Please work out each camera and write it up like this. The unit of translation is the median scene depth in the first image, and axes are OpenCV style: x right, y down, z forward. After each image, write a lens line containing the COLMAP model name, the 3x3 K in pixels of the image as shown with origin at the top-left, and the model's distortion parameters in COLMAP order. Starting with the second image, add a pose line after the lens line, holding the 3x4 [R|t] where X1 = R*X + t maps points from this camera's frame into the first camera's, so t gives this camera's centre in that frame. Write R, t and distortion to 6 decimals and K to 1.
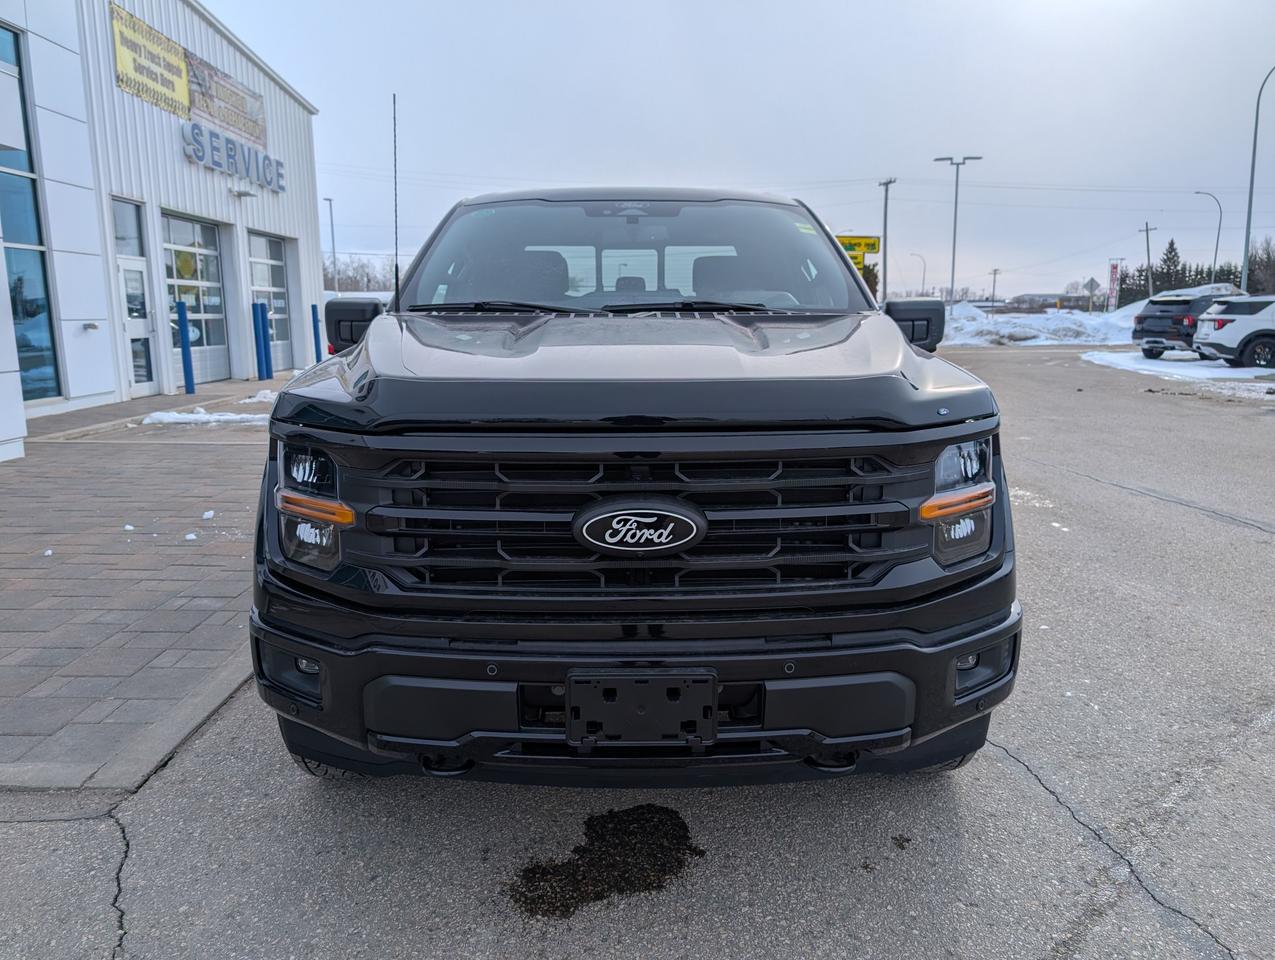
lens RADIAL K [[904.0, 0, 642.5], [0, 904.0, 475.1], [0, 0, 1]] dist [0.007117, -0.005877]
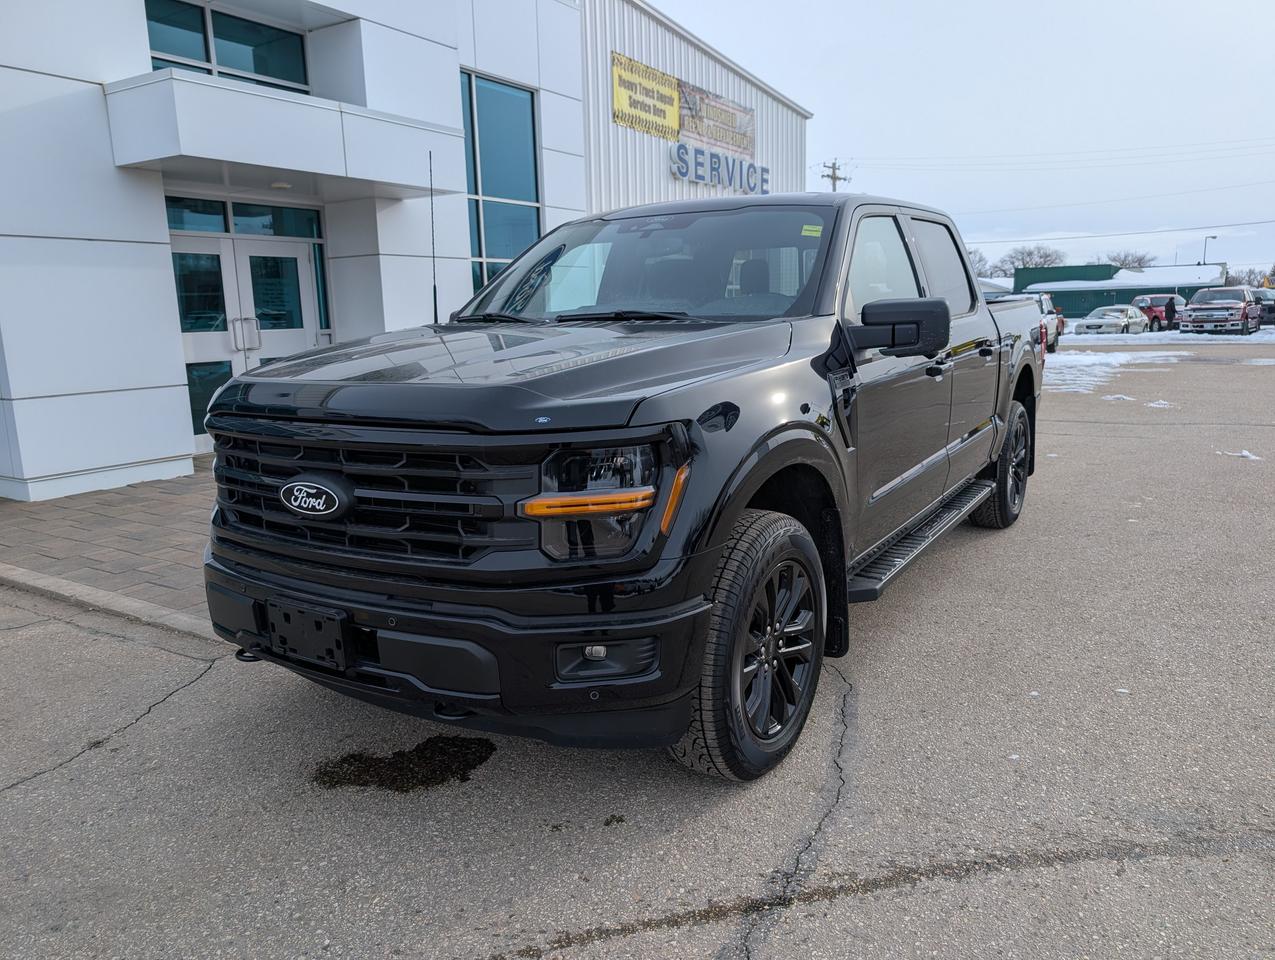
lens RADIAL K [[901.6, 0, 653.1], [0, 901.6, 484.9], [0, 0, 1]] dist [0.003308, 0.000870]
pose [[0.842724, 0.084814, -0.531623, 0.857529], [-0.072972, 0.996394, 0.043289, -0.039746], [0.533378, 0.002313, 0.845874, 0.120267]]
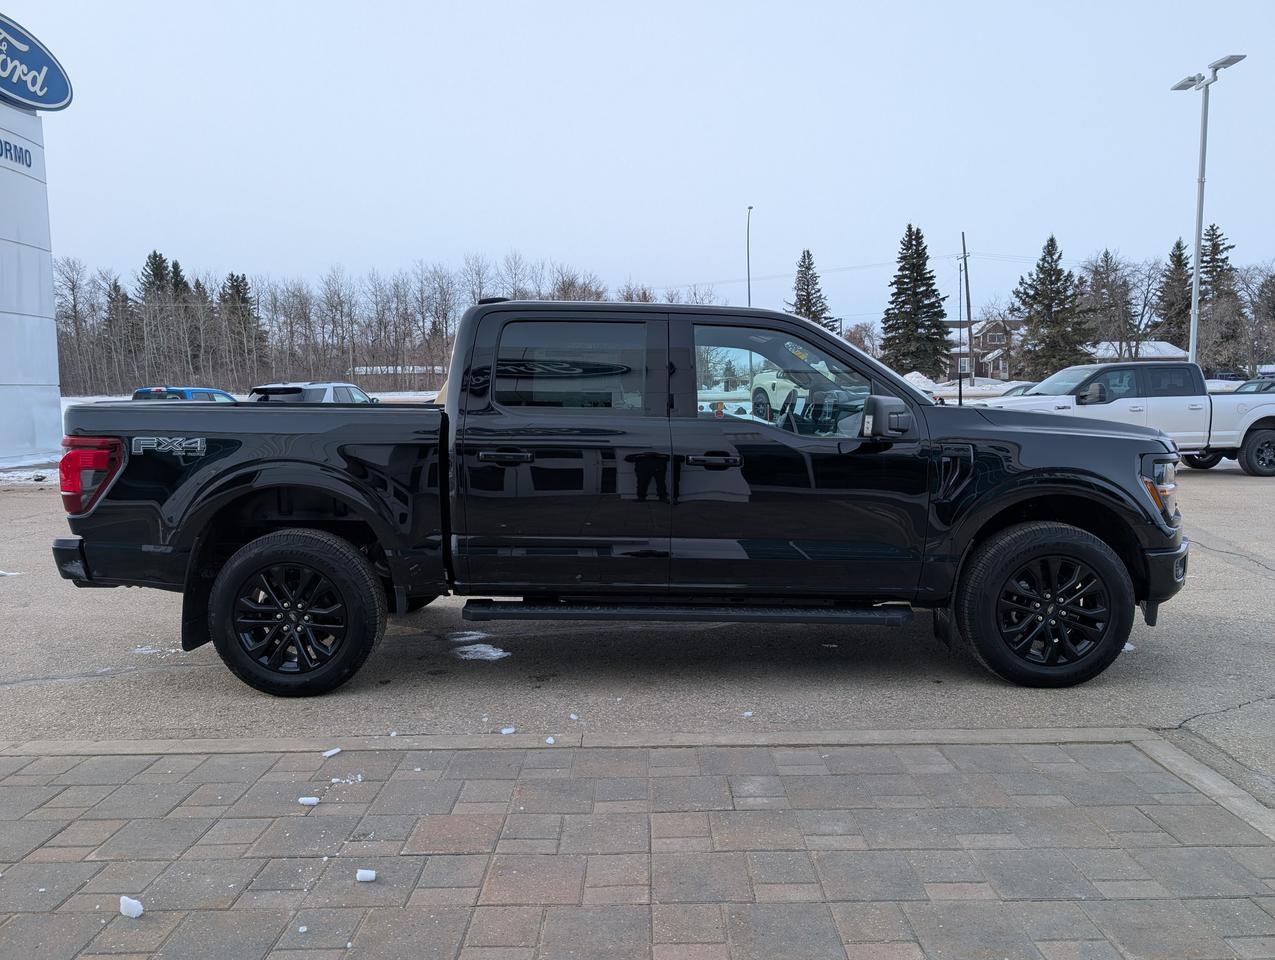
lens RADIAL K [[905.6, 0, 640.6], [0, 905.6, 479.7], [0, 0, 1]] dist [0.006124, -0.003532]
pose [[0.033808, -0.090709, 0.995303, -2.256495], [0.181884, 0.979801, 0.083118, -0.359050], [-0.982739, 0.178219, 0.049623, 1.858594]]
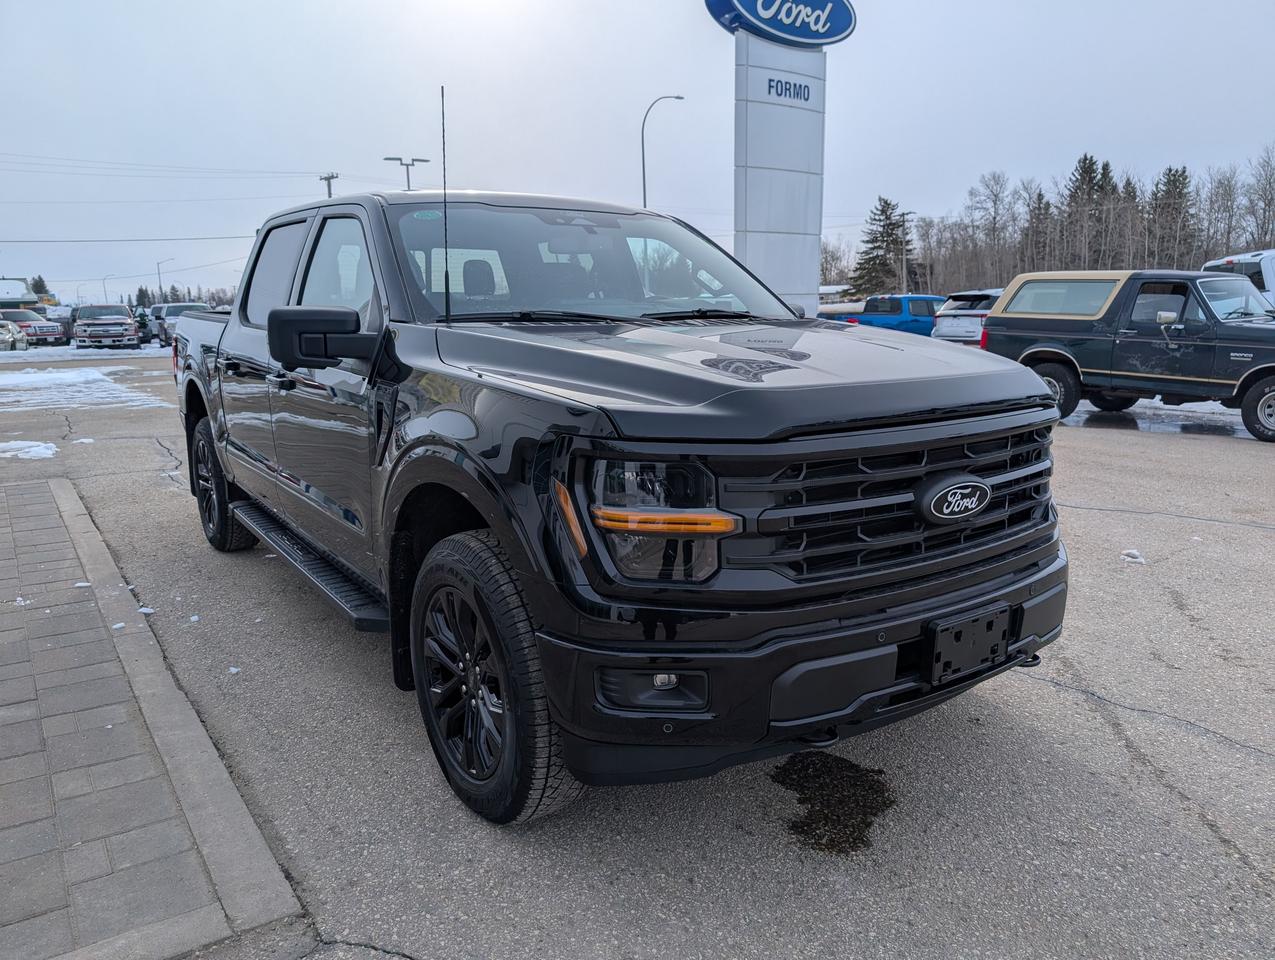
lens RADIAL K [[905.6, 0, 640.6], [0, 905.6, 479.7], [0, 0, 1]] dist [0.006124, -0.003532]
pose [[0.830008, -0.106928, 0.547406, -0.801449], [0.102840, 0.993963, 0.038225, -0.045639], [-0.548189, 0.024568, 0.835994, 0.156113]]
